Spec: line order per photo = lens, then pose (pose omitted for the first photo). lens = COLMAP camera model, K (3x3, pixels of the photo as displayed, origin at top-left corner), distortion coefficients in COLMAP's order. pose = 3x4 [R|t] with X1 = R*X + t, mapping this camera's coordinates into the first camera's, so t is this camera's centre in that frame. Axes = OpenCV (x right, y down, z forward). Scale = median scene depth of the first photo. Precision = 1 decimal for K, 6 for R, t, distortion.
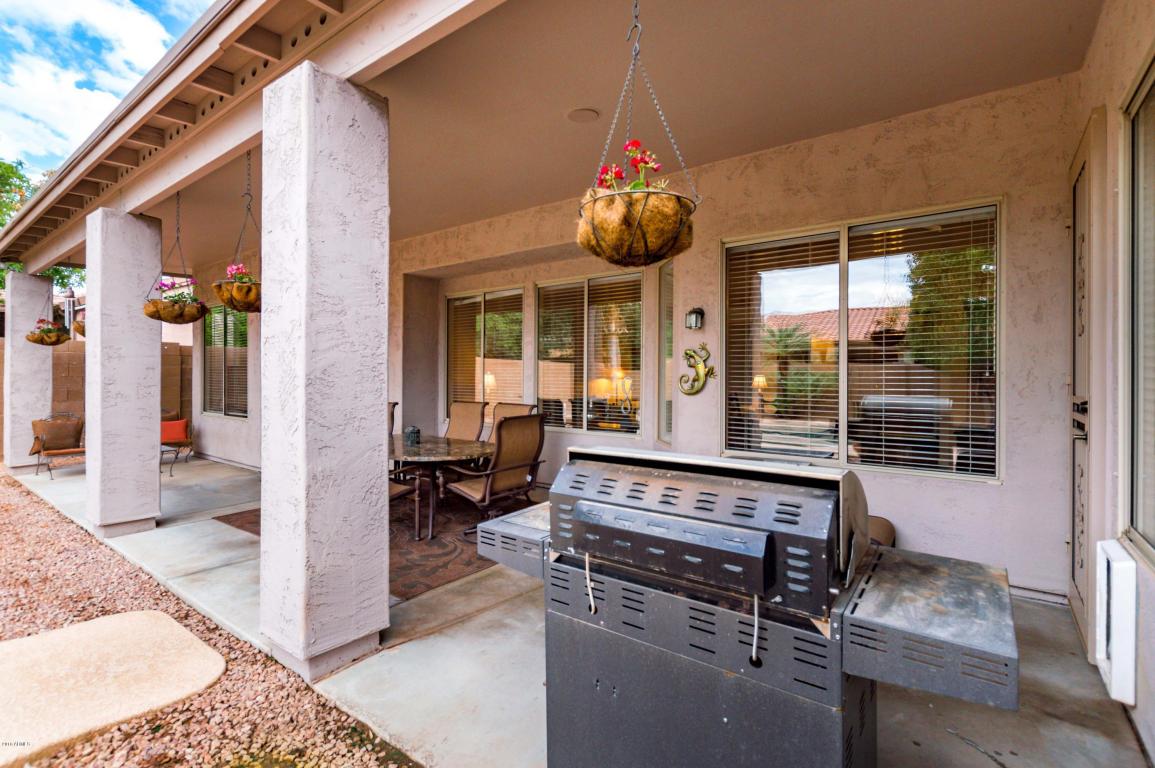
lens RADIAL K [[538.8, 0, 577.5], [0, 538.8, 384.0], [0, 0, 1]] dist [-0.000675, -0.000082]
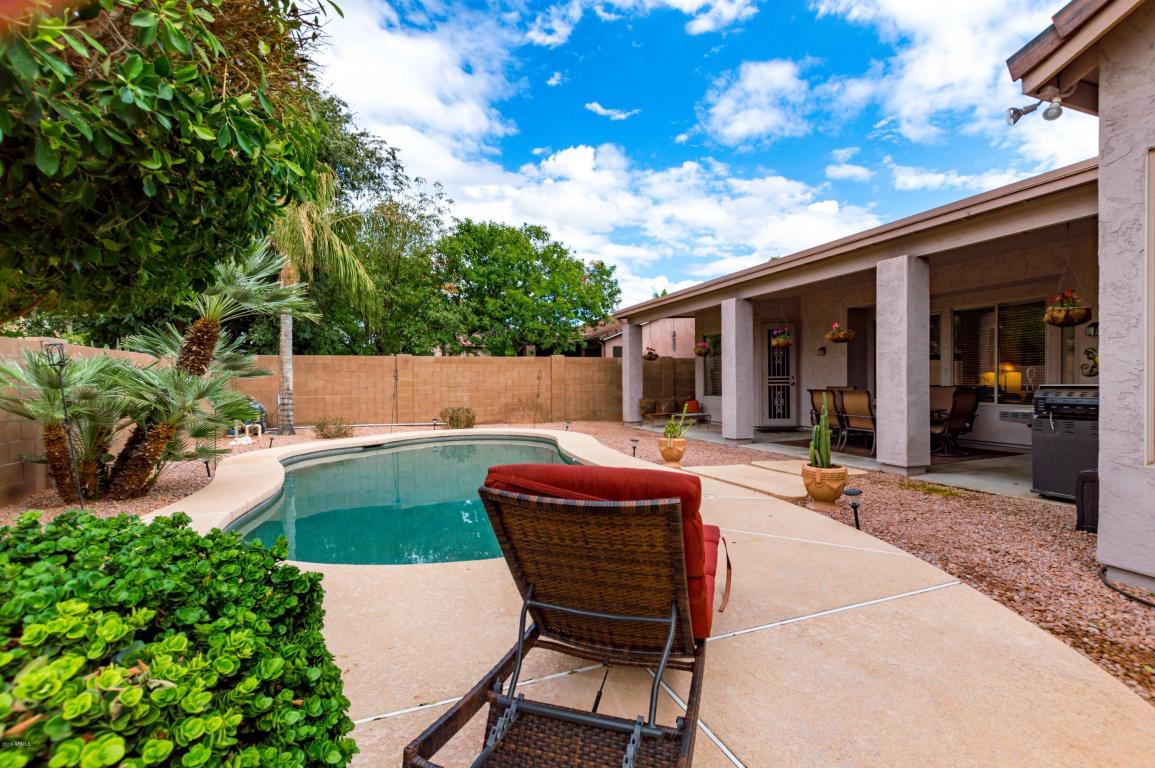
lens RADIAL K [[538.8, 0, 577.5], [0, 538.8, 384.0], [0, 0, 1]] dist [-0.000675, -0.000082]
pose [[0.852312, -0.010784, -0.522923, -0.494862], [0.006910, 0.999932, -0.009360, 0.092448], [0.522988, 0.004364, 0.852329, -2.281010]]
